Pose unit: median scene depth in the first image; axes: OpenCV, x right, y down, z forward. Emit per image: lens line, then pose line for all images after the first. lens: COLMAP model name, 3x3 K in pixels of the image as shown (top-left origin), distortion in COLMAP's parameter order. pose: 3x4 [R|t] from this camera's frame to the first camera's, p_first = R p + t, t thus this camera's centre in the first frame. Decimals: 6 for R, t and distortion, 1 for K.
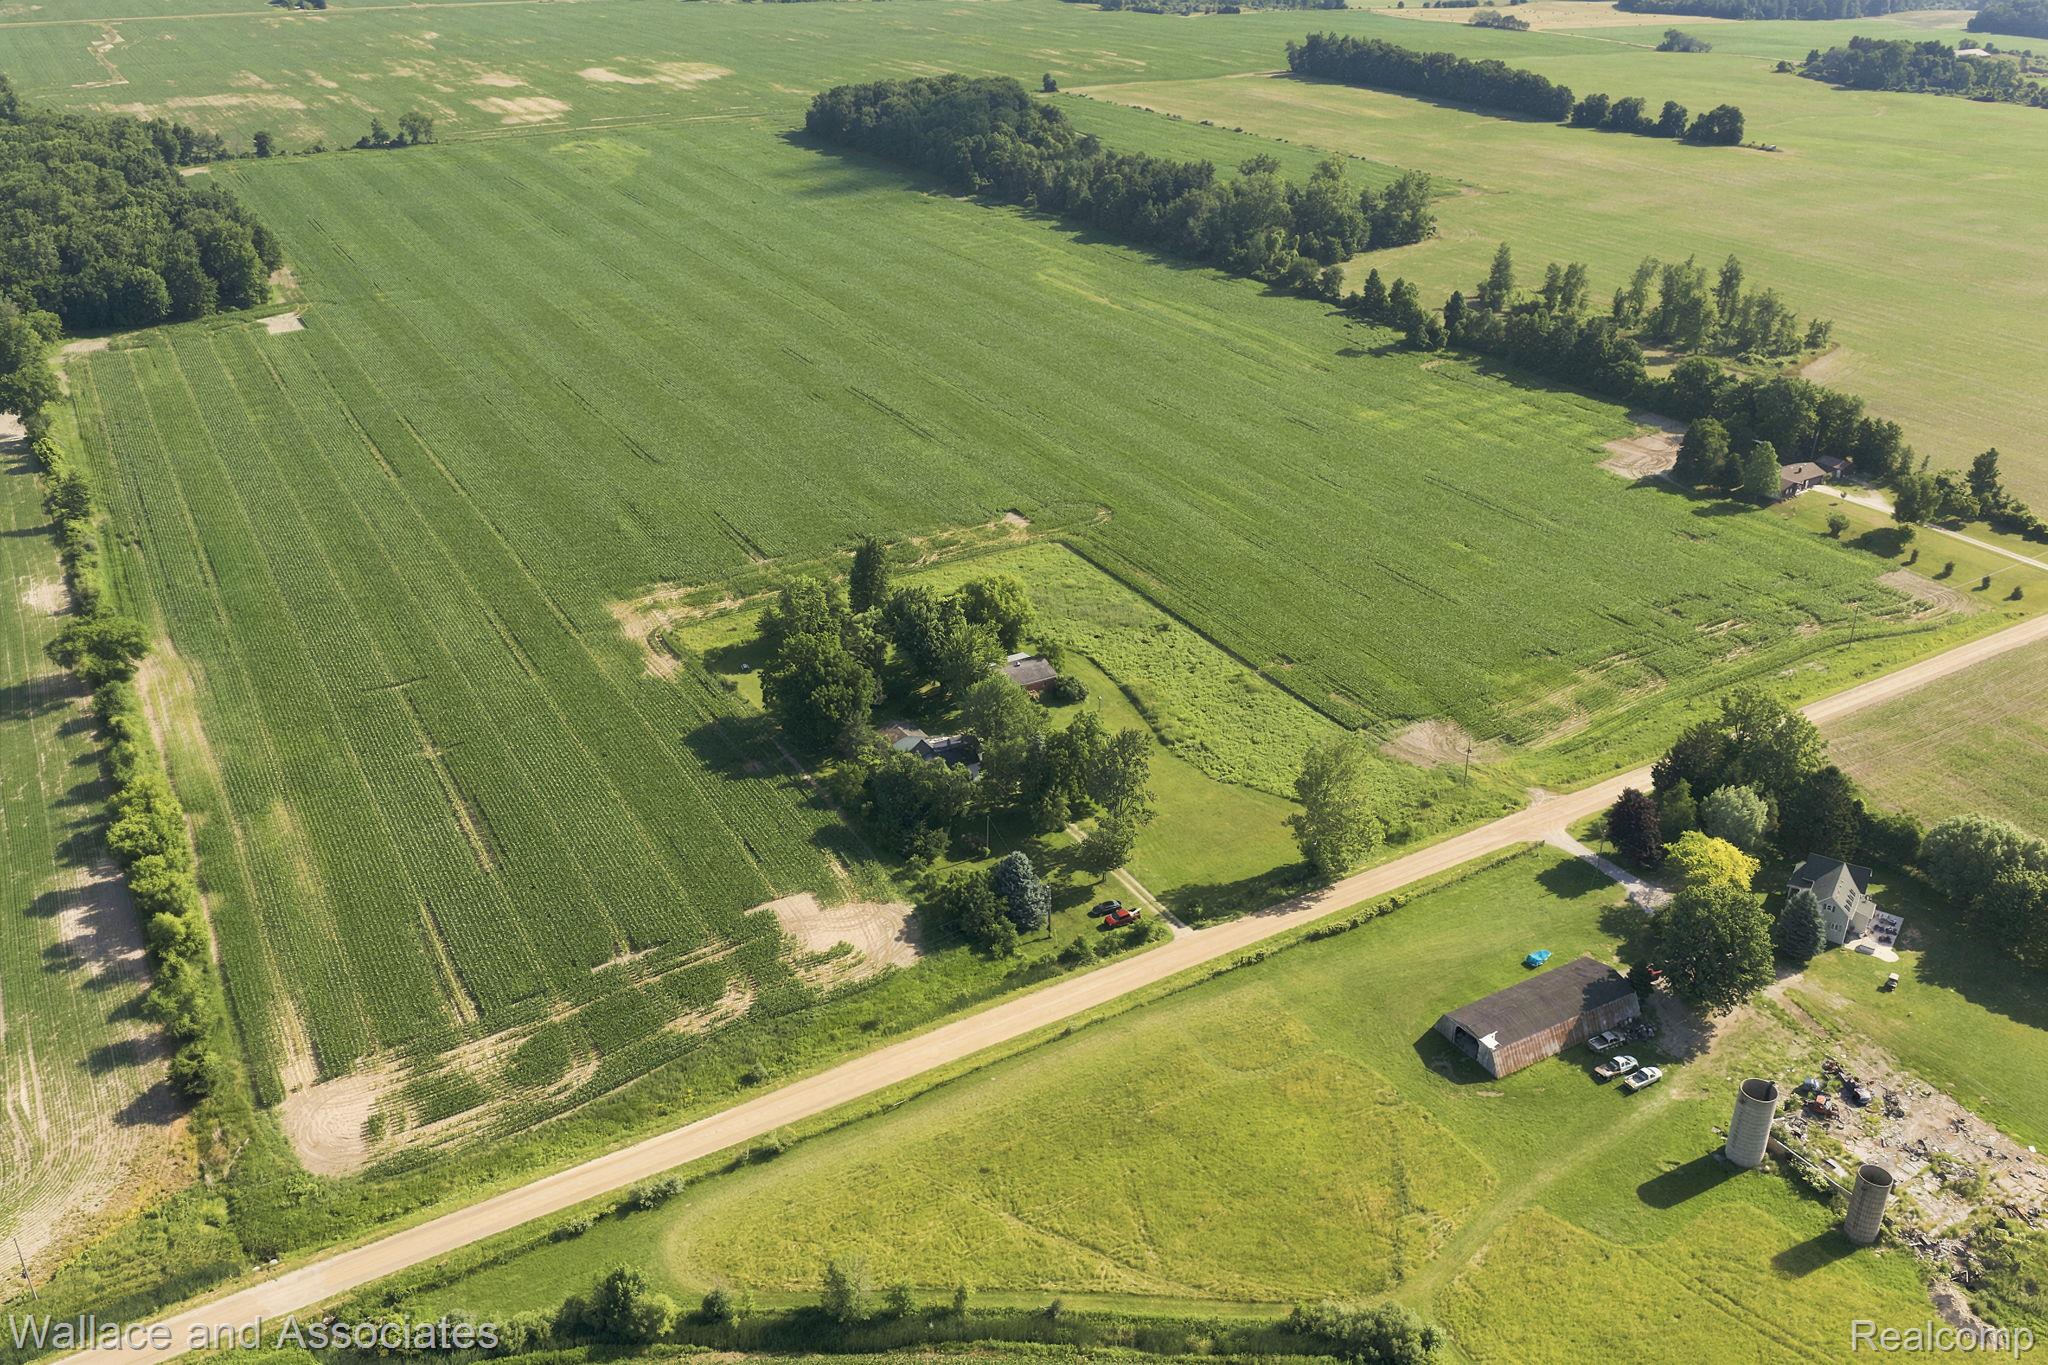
lens RADIAL K [[1687.4, 0, 1034.1], [0, 1687.4, 683.2], [0, 0, 1]] dist [0.013068, -0.021142]
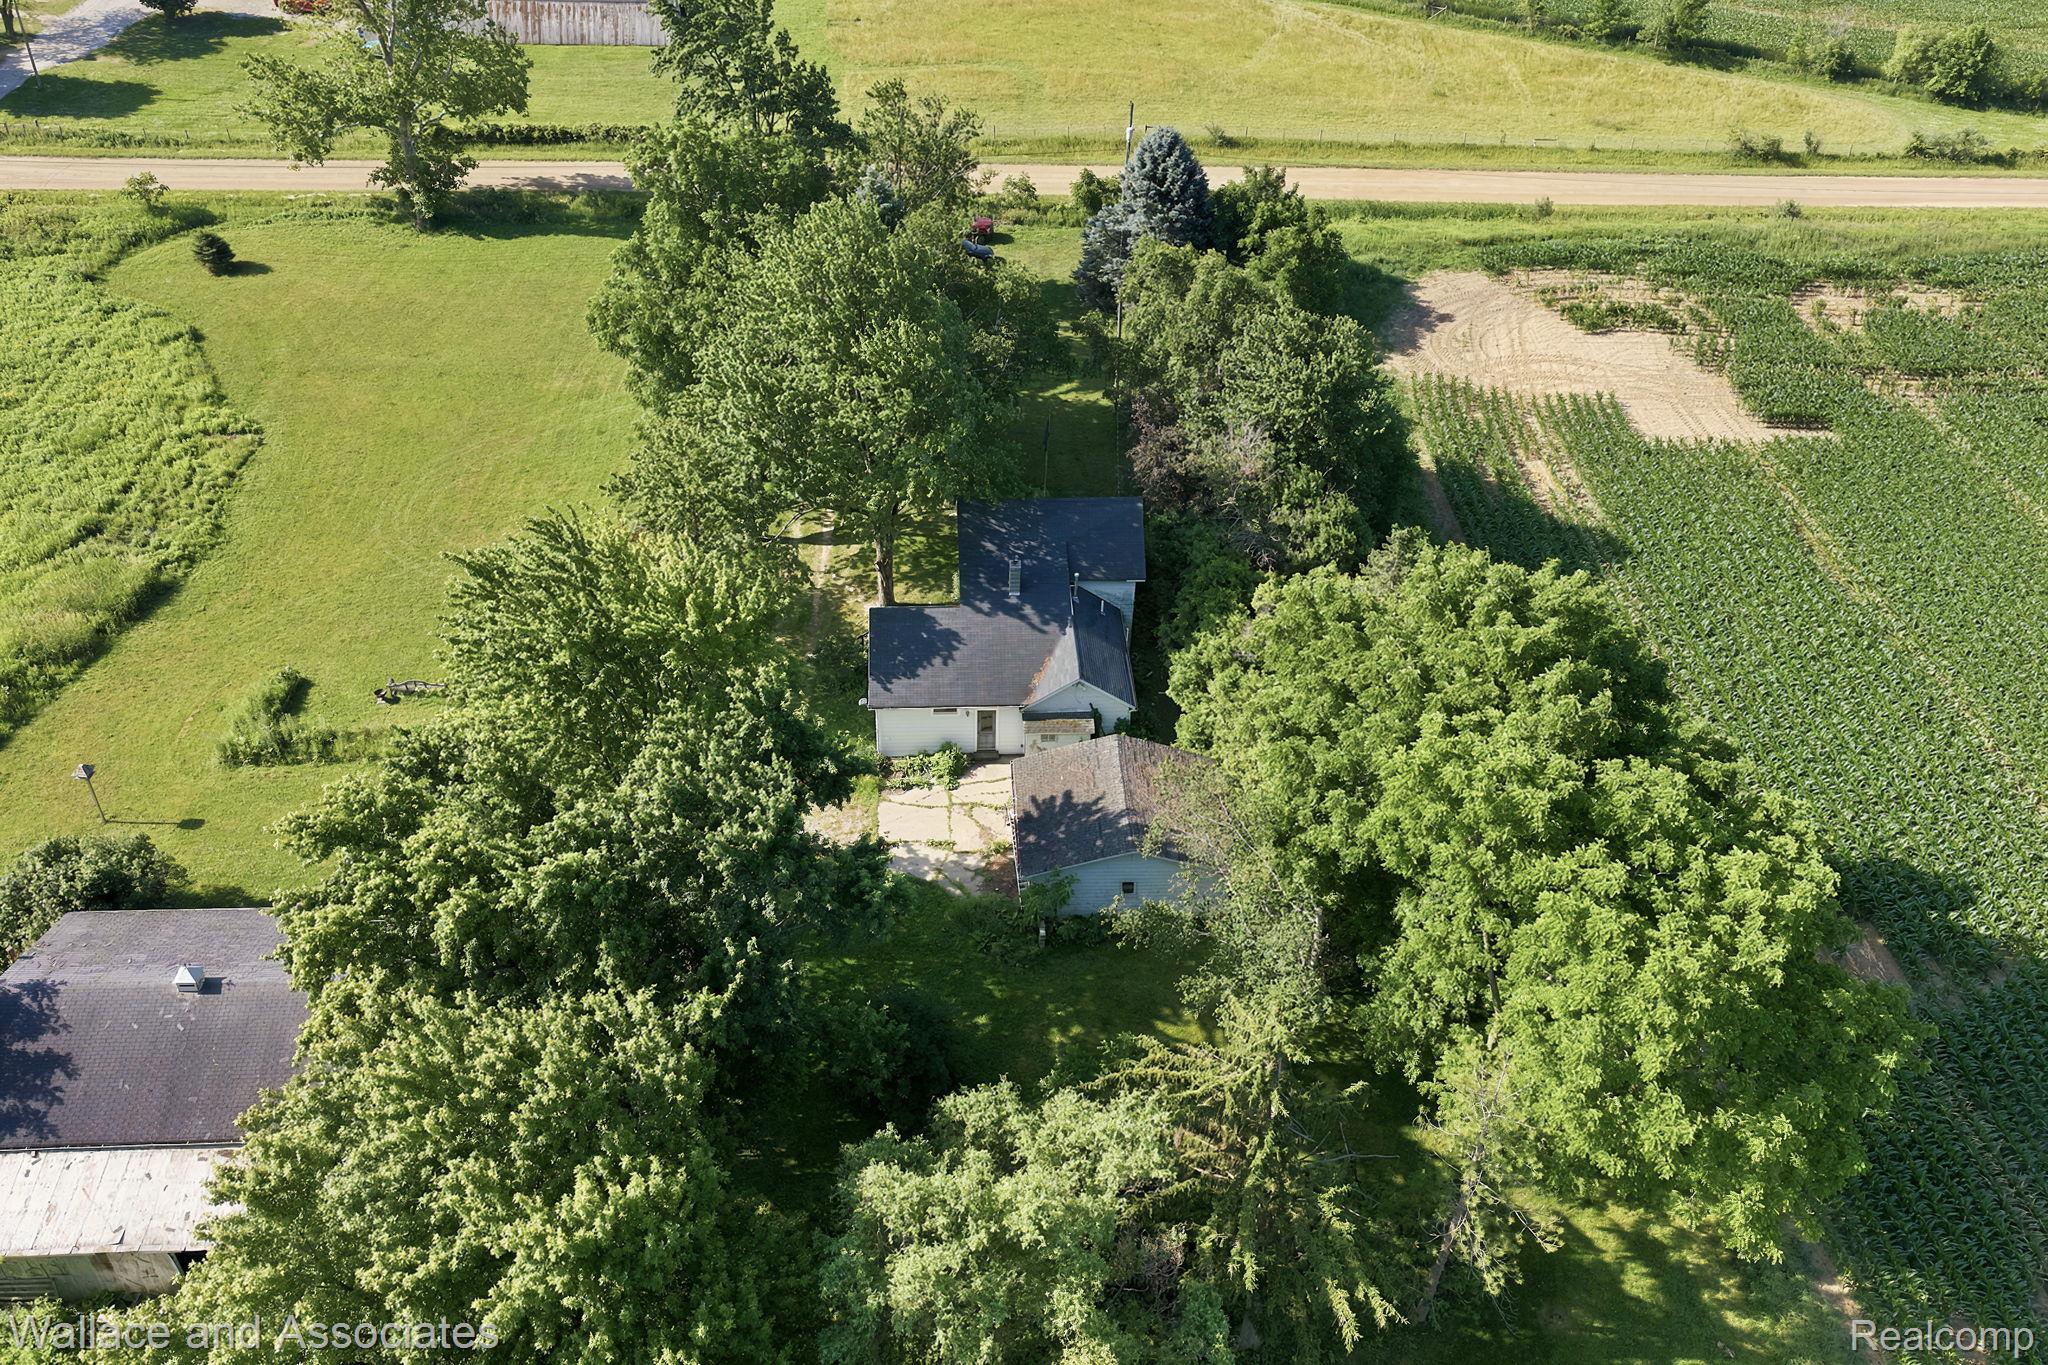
lens RADIAL K [[1687.4, 0, 1034.1], [0, 1687.4, 683.2], [0, 0, 1]] dist [0.013068, -0.021142]
pose [[-0.887203, -0.301425, 0.349304, -0.155615], [0.178013, 0.474832, 0.861885, -0.181025], [-0.425655, 0.826848, -0.367615, 1.205128]]
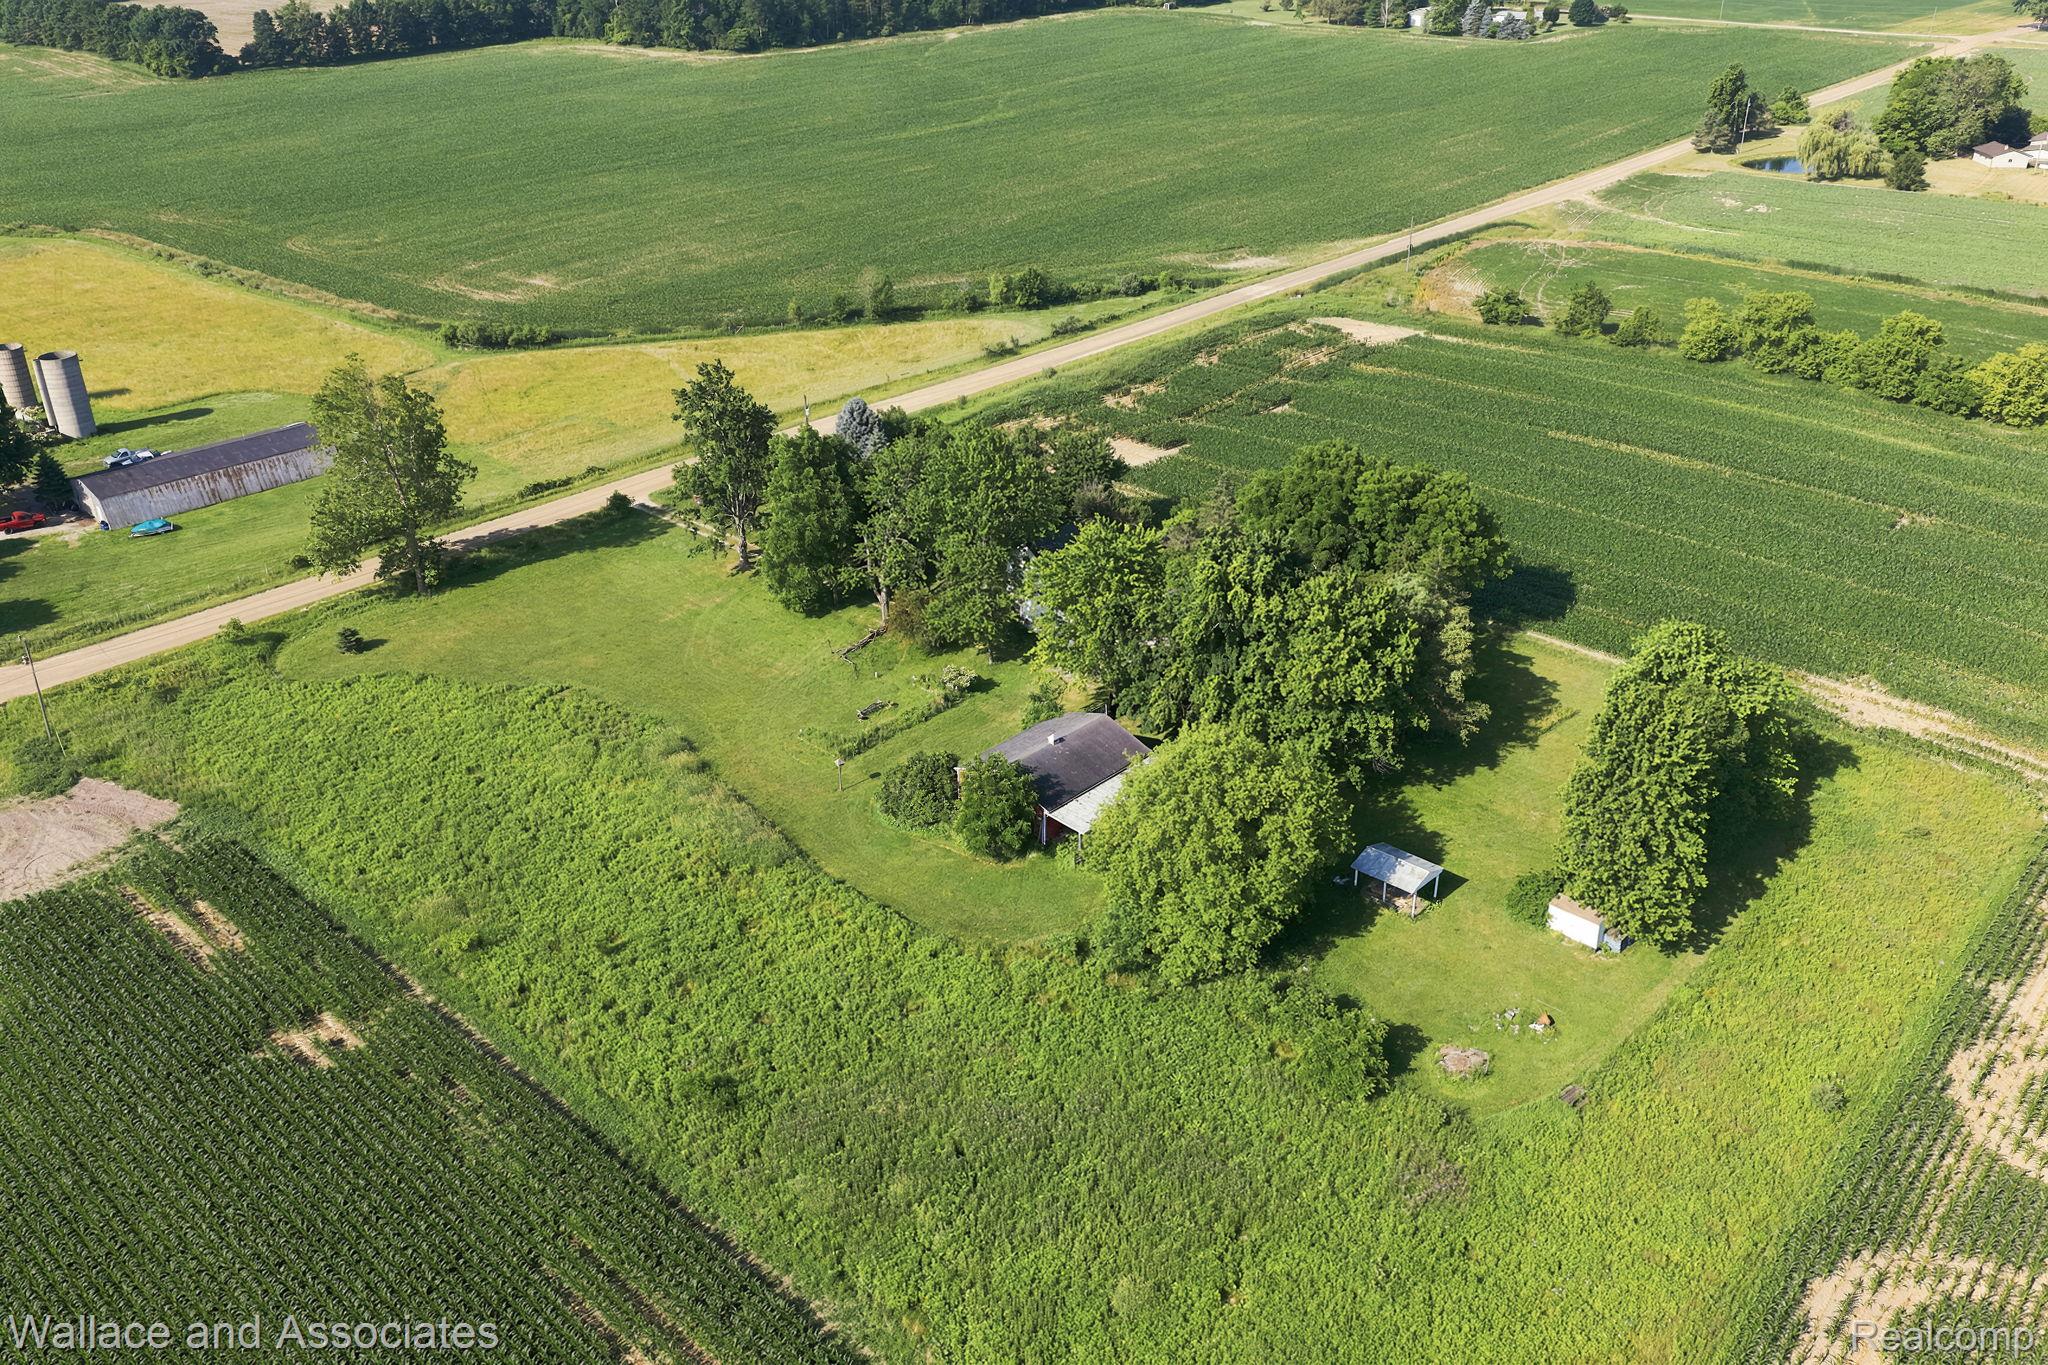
lens RADIAL K [[1652.7, 0, 1032.8], [0, 1652.7, 751.8], [0, 0, 1]] dist [0.009051, -0.021098]
pose [[-0.958989, 0.143331, -0.244532, 0.110195], [-0.122267, 0.569144, 0.813097, -0.394212], [0.255715, 0.809649, -0.528278, 1.454258]]
